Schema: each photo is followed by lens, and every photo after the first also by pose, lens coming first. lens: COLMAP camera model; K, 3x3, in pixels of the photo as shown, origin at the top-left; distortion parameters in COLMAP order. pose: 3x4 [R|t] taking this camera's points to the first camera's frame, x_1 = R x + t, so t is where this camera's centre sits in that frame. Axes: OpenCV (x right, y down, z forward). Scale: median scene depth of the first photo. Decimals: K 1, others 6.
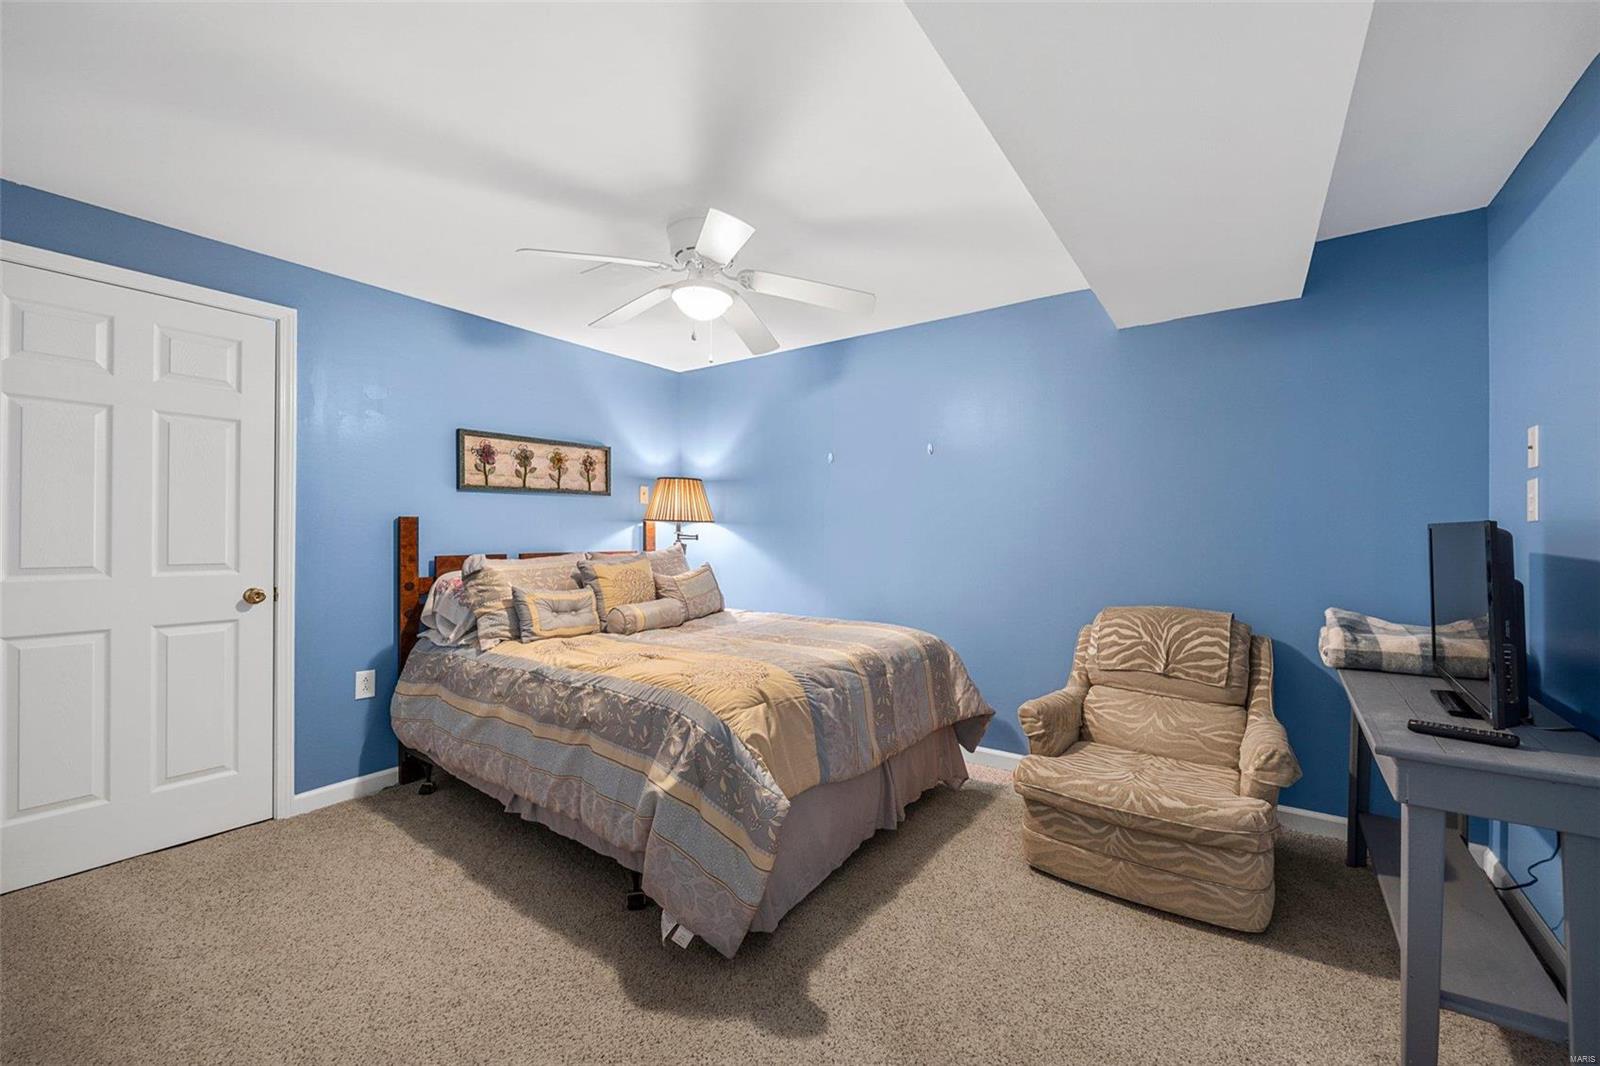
lens RADIAL K [[647.5, 0, 799.7], [0, 647.5, 532.6], [0, 0, 1]] dist [-0.001494, -0.000215]
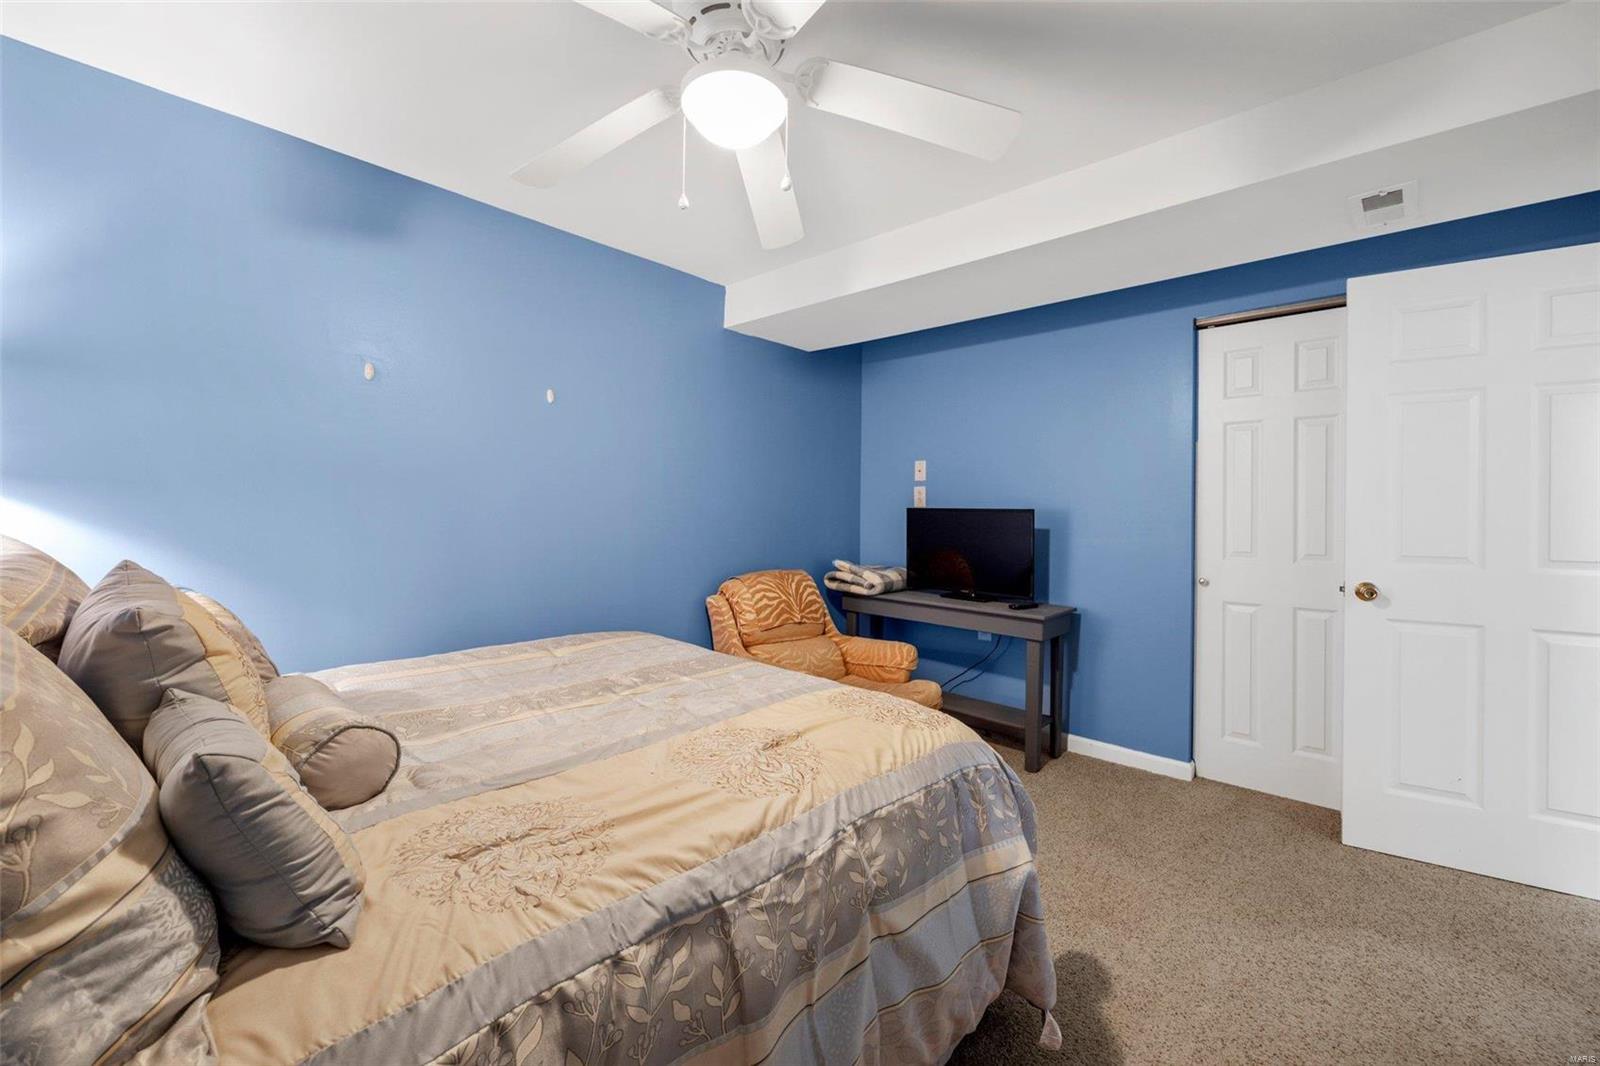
lens RADIAL K [[647.5, 0, 800.7], [0, 647.5, 524.1], [0, 0, 1]] dist [-0.001494, -0.000215]
pose [[0.111267, -0.016231, 0.993658, -0.690104], [-0.012329, 0.999767, 0.017711, 0.003478], [-0.993714, -0.014221, 0.111041, 0.848646]]
